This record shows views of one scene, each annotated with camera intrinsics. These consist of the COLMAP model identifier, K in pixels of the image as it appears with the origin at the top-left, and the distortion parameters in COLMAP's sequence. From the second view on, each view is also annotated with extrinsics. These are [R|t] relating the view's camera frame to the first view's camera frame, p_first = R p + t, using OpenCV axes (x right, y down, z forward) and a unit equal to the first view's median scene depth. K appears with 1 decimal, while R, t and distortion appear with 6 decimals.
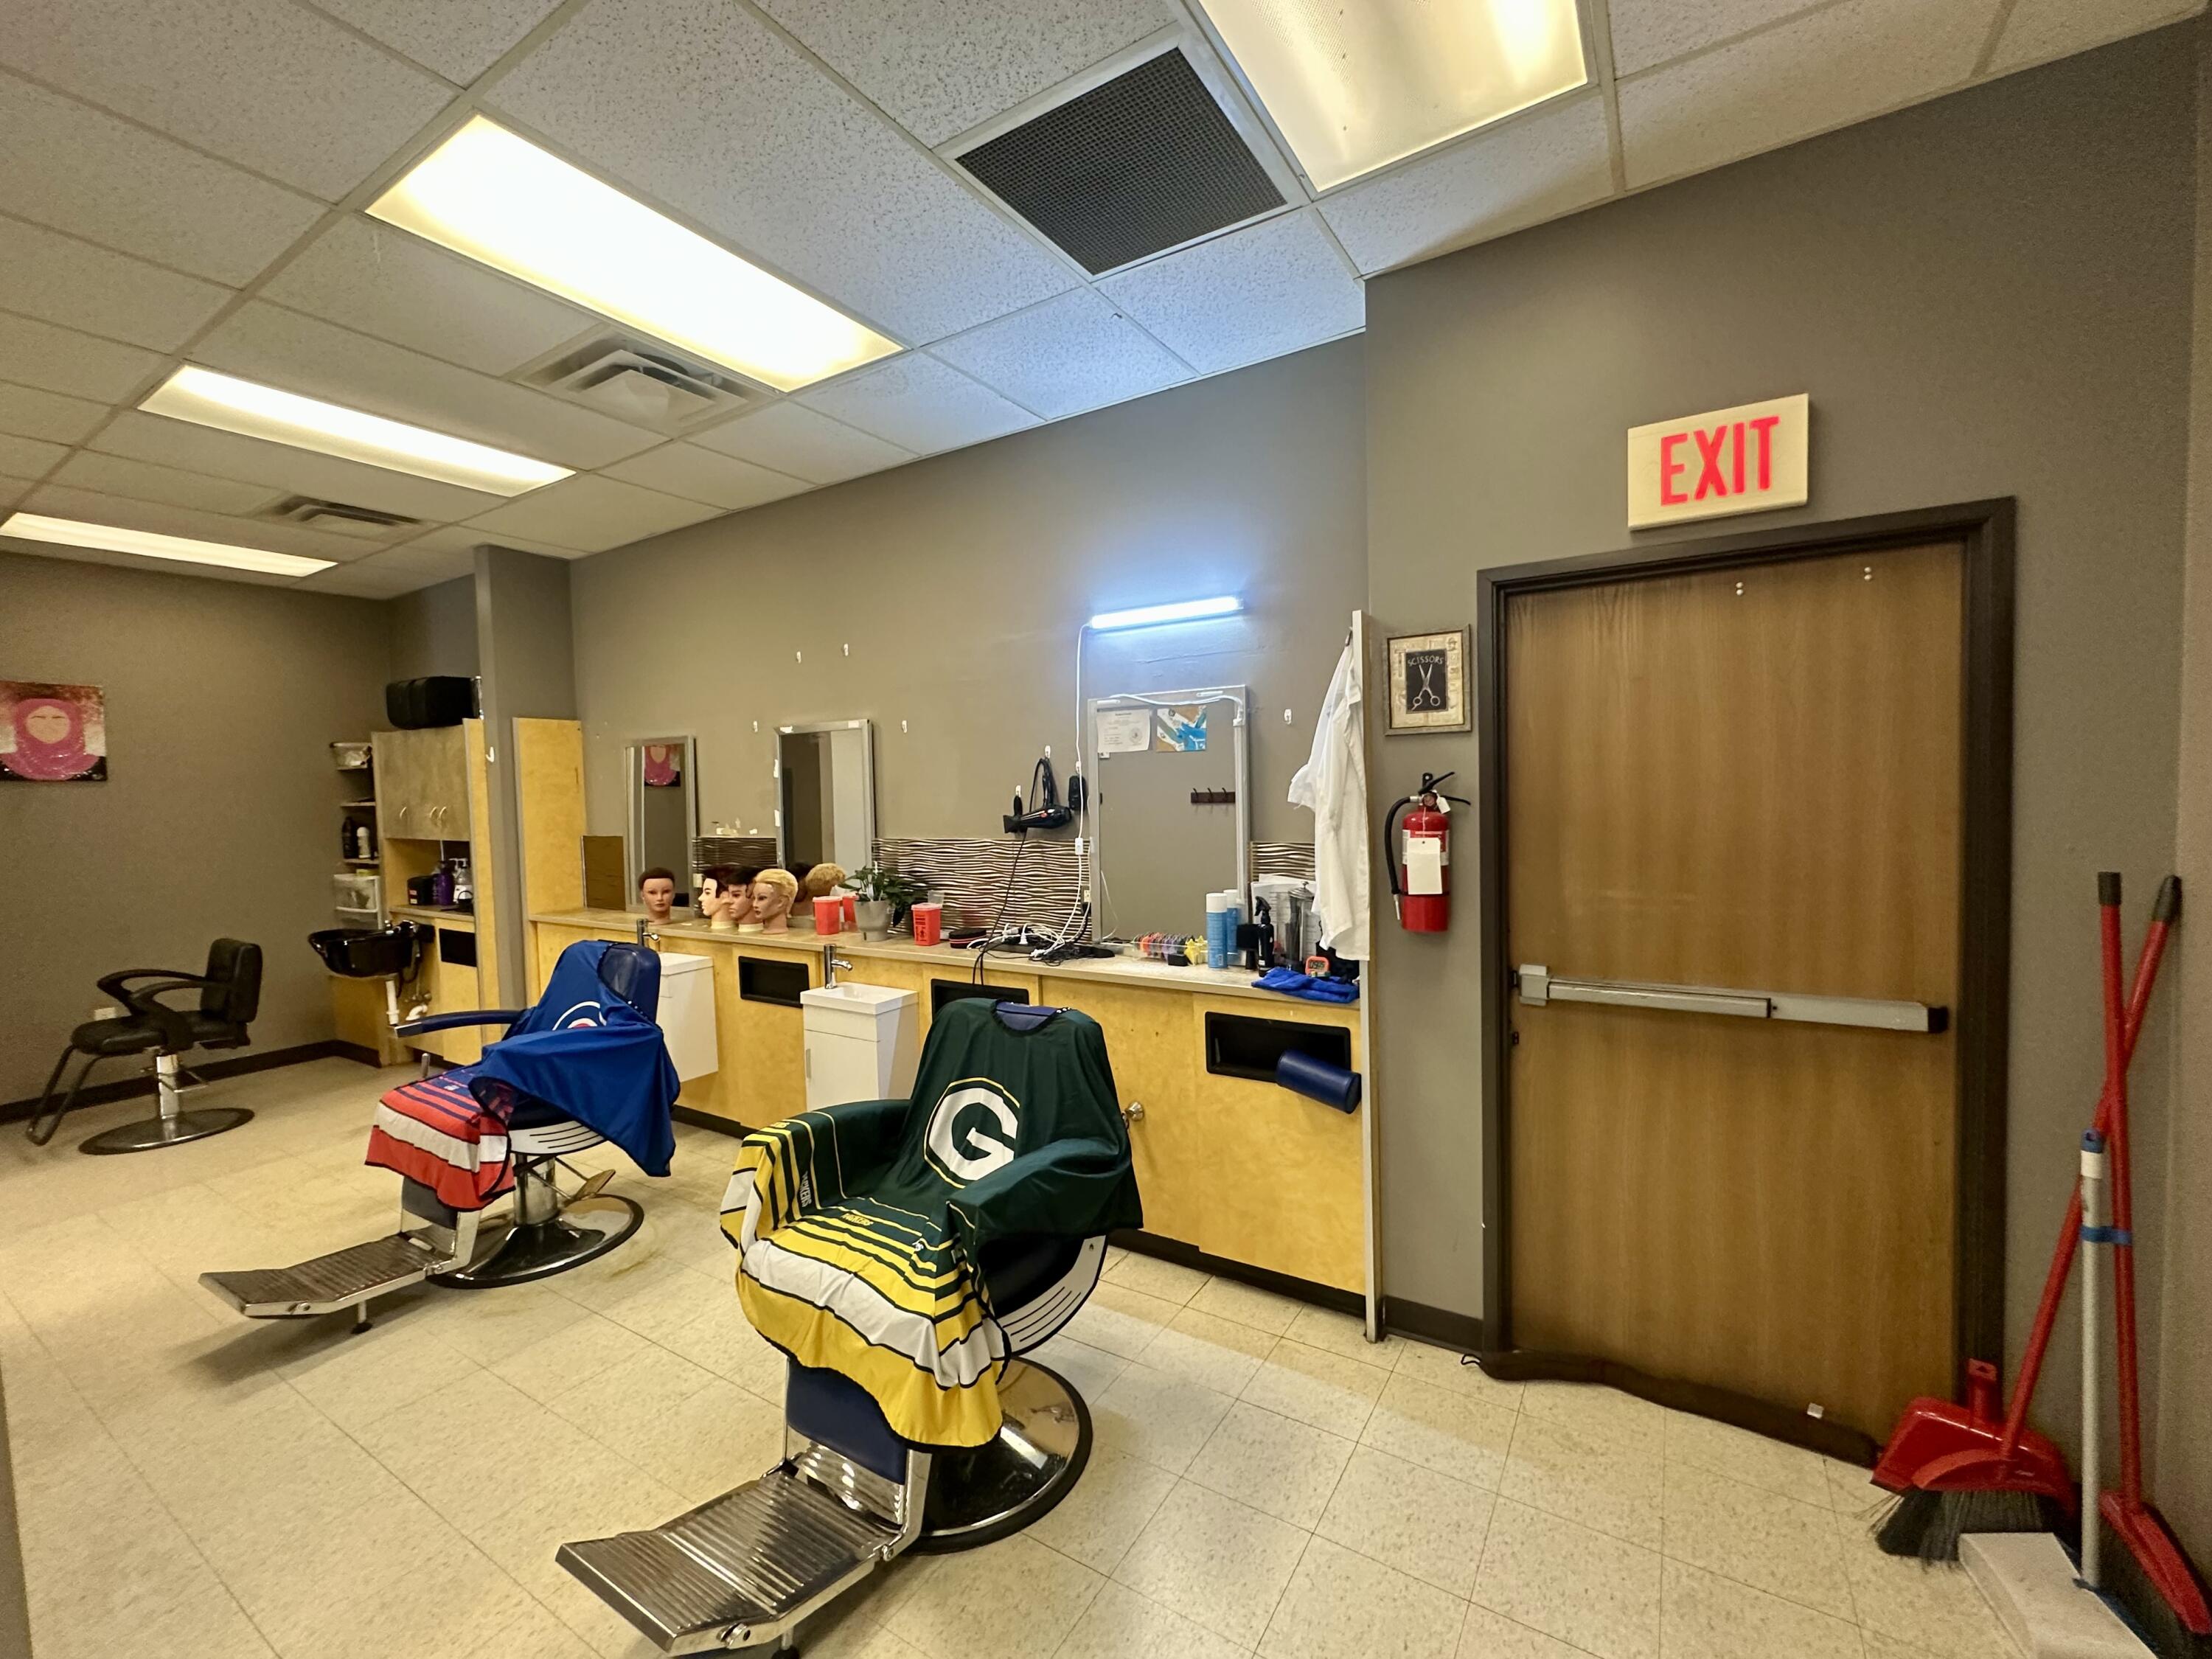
lens RADIAL K [[915.9, 0, 1106.0], [0, 915.9, 829.5], [0, 0, 1]] dist [0.000728, 0.000182]
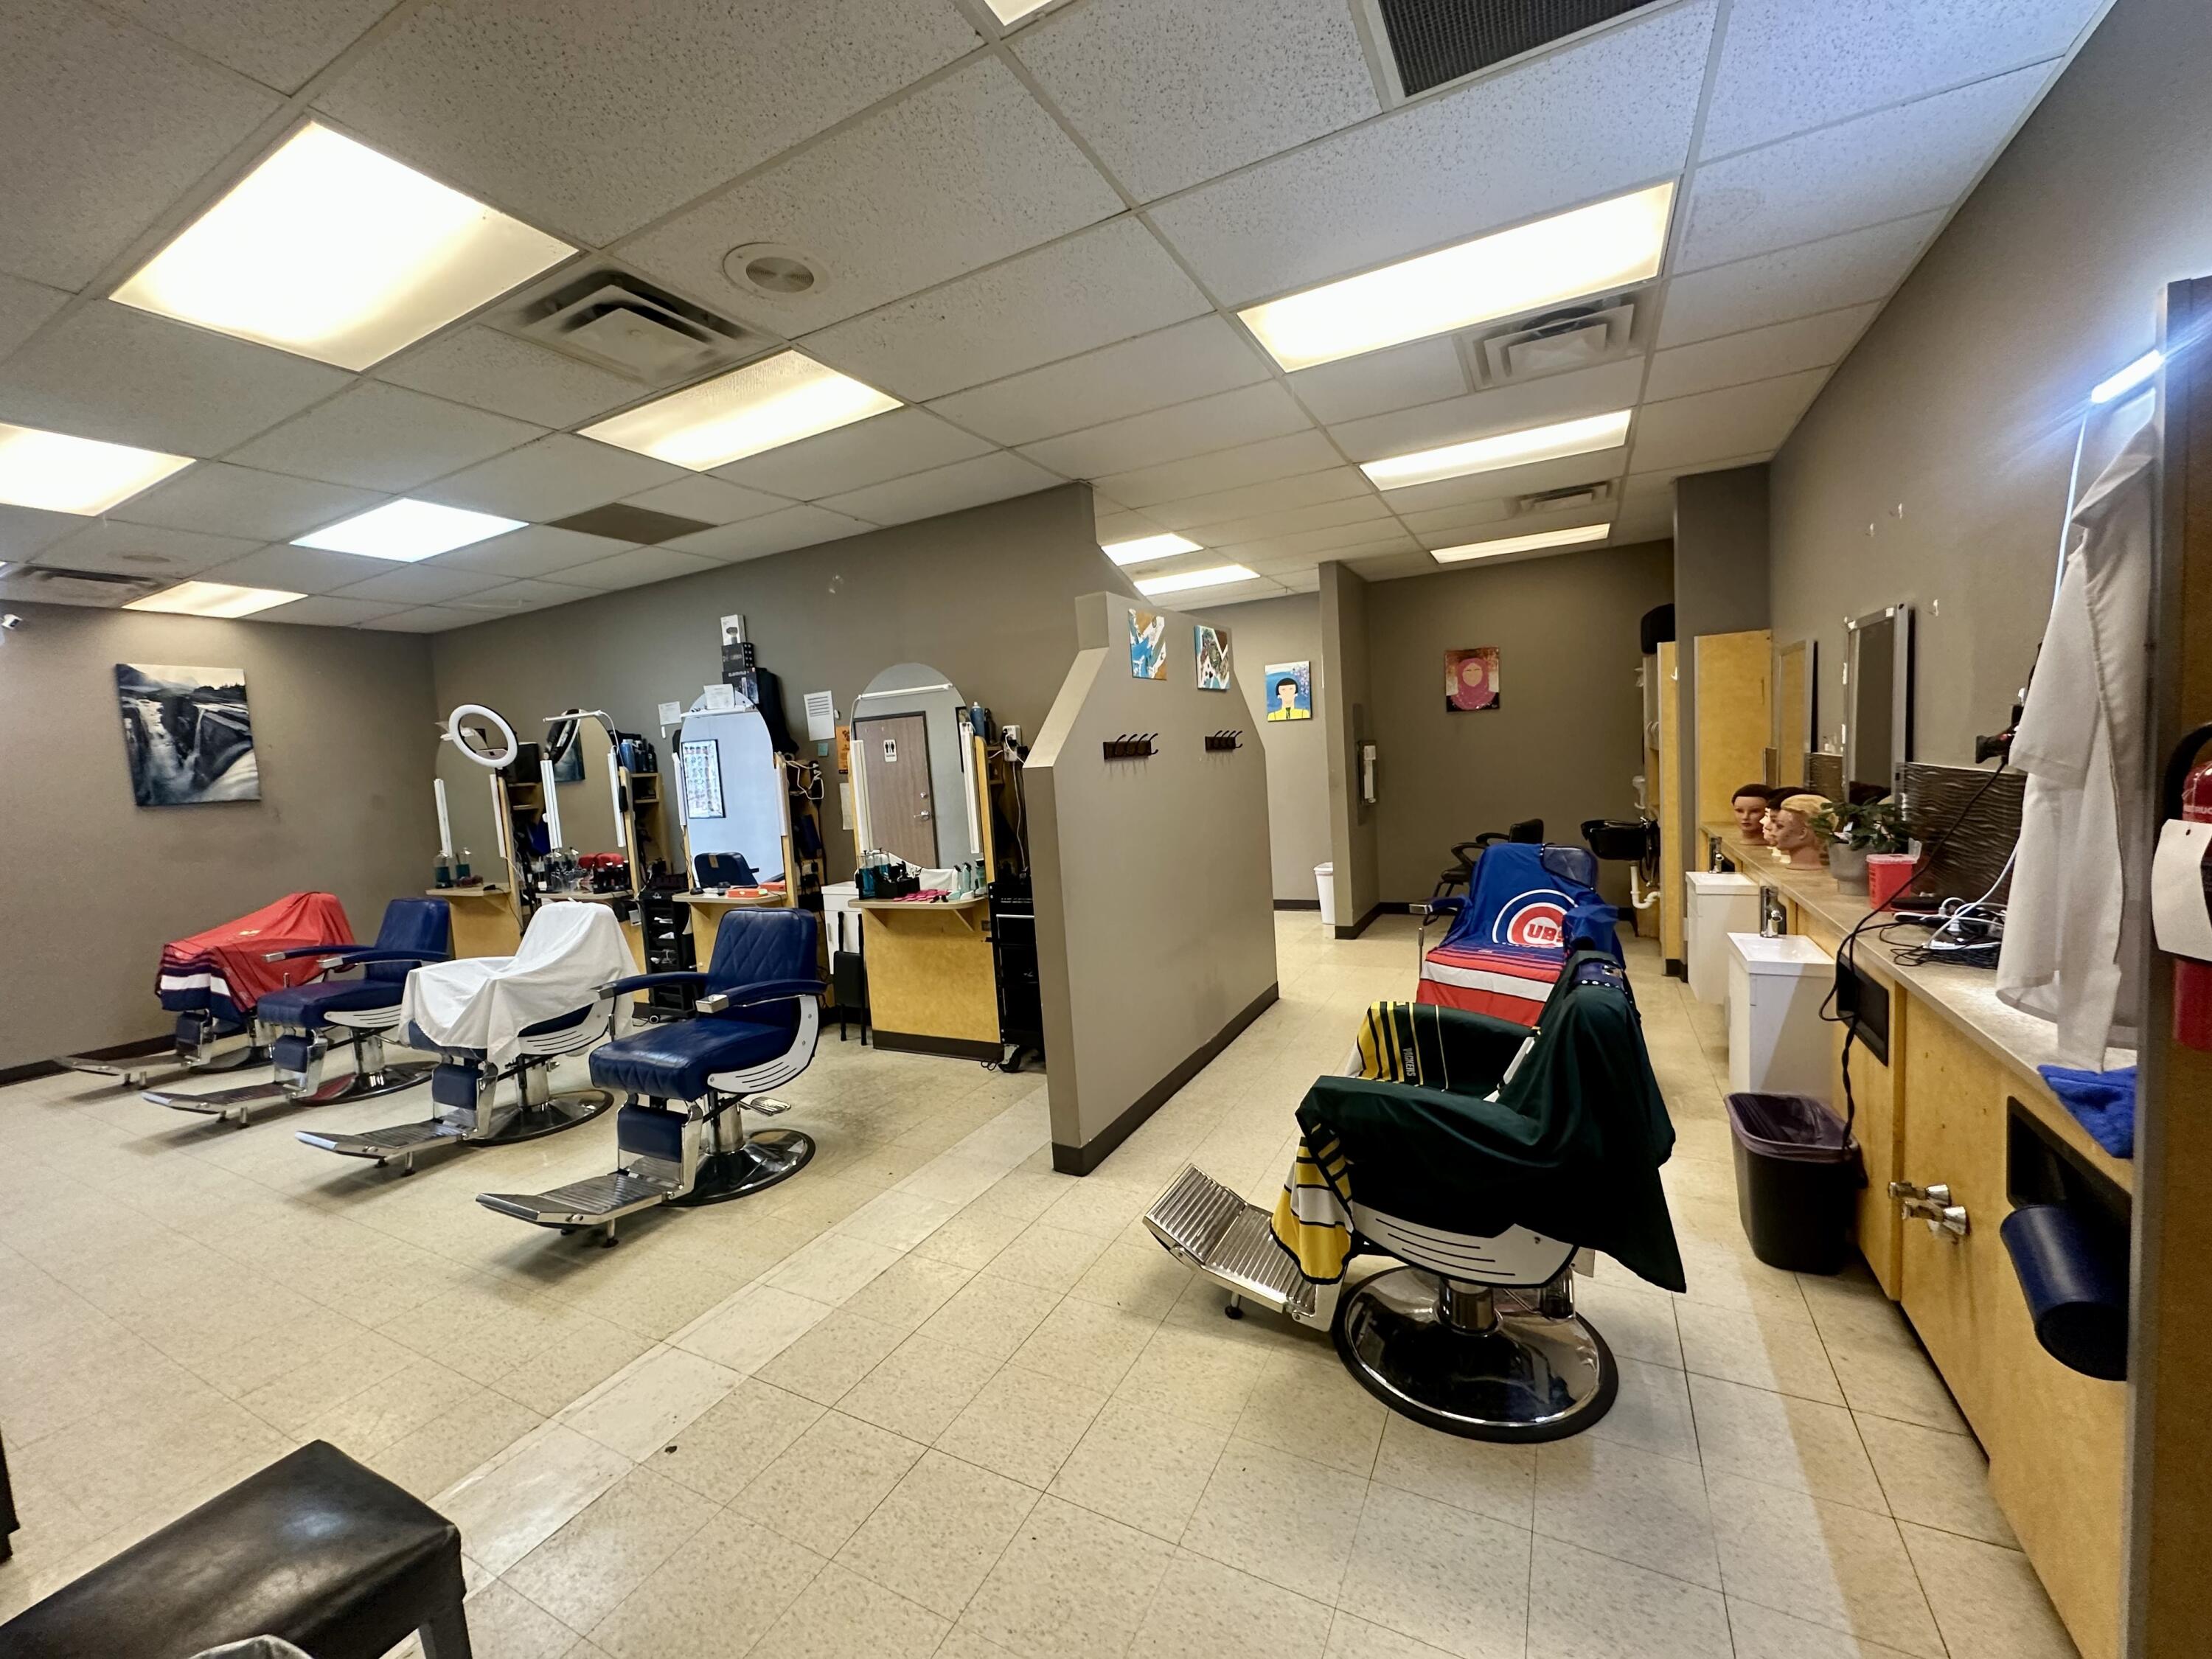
lens RADIAL K [[883.4, 0, 1107.2], [0, 883.4, 825.2], [0, 0, 1]] dist [-0.002646, 0.000497]
pose [[0.077843, 0.100055, -0.991932, 0.747078], [0.011884, 0.994787, 0.101276, -0.035807], [0.996895, -0.019672, 0.076249, 0.516367]]
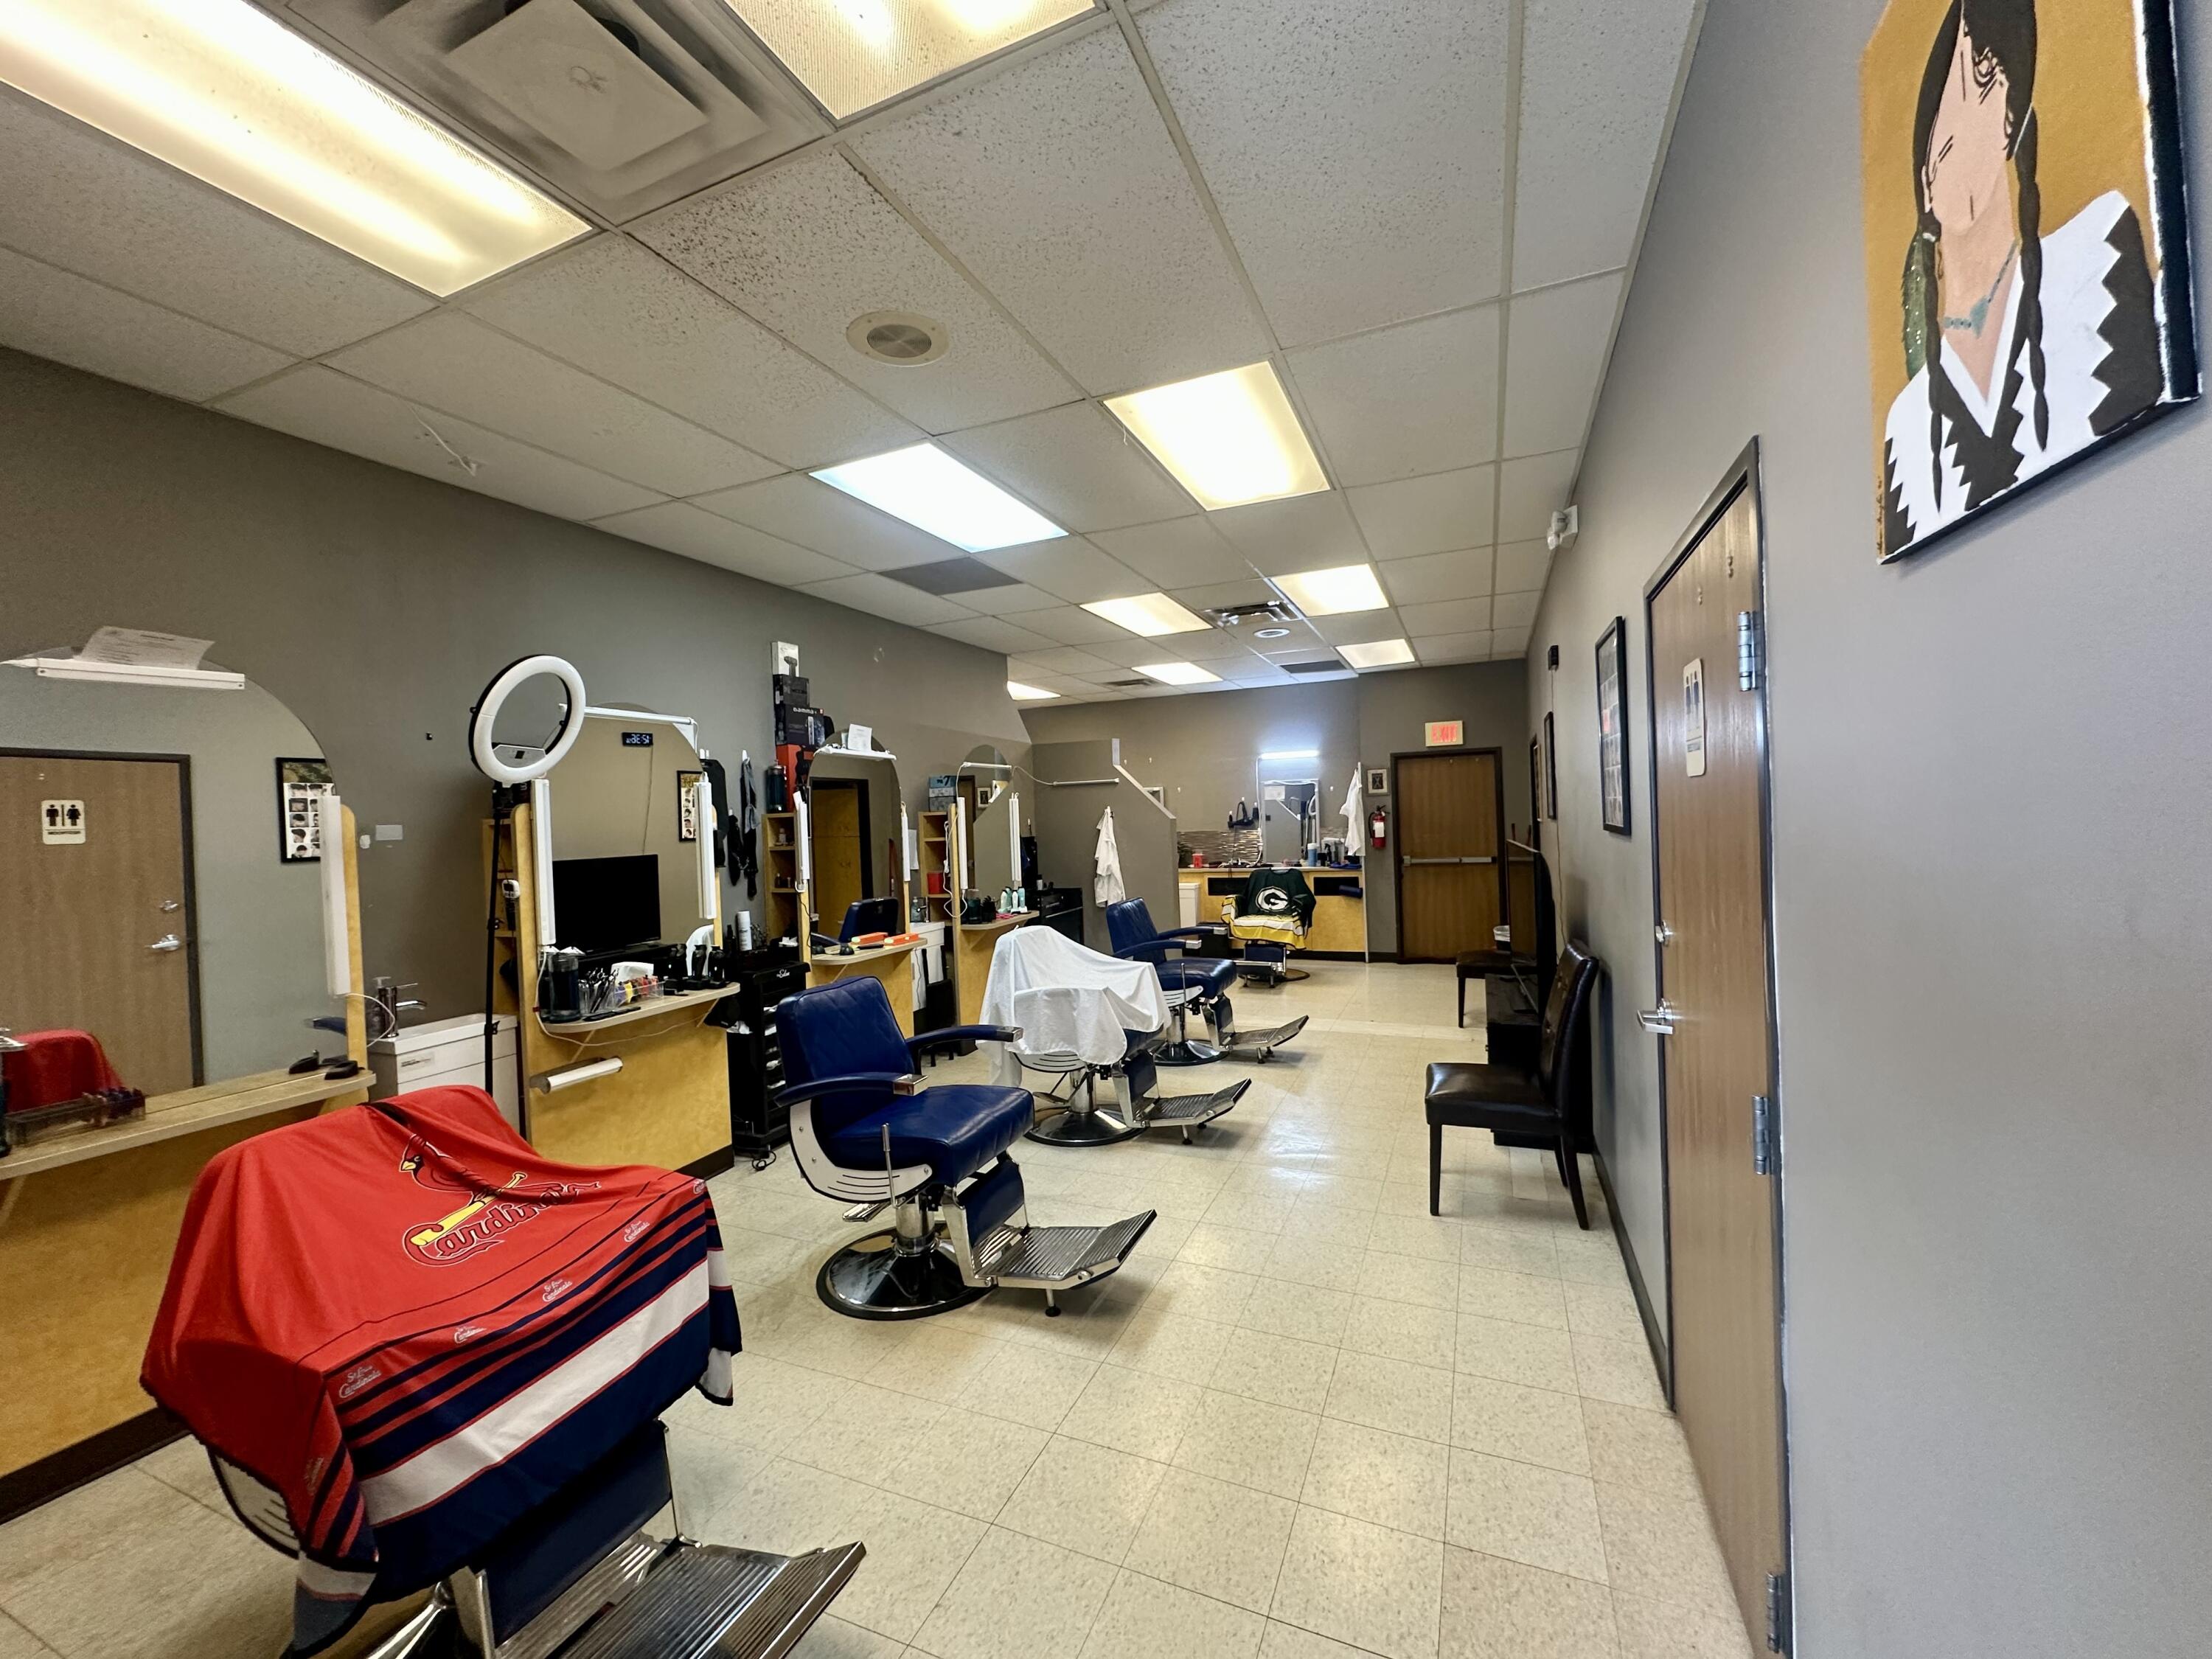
lens RADIAL K [[883.4, 0, 1107.2], [0, 883.4, 825.2], [0, 0, 1]] dist [-0.002646, 0.000497]
pose [[0.988901, -0.012027, 0.148092, -1.167829], [0.018426, 0.998951, -0.041916, 0.136528], [-0.147432, 0.044180, 0.988085, -2.190259]]
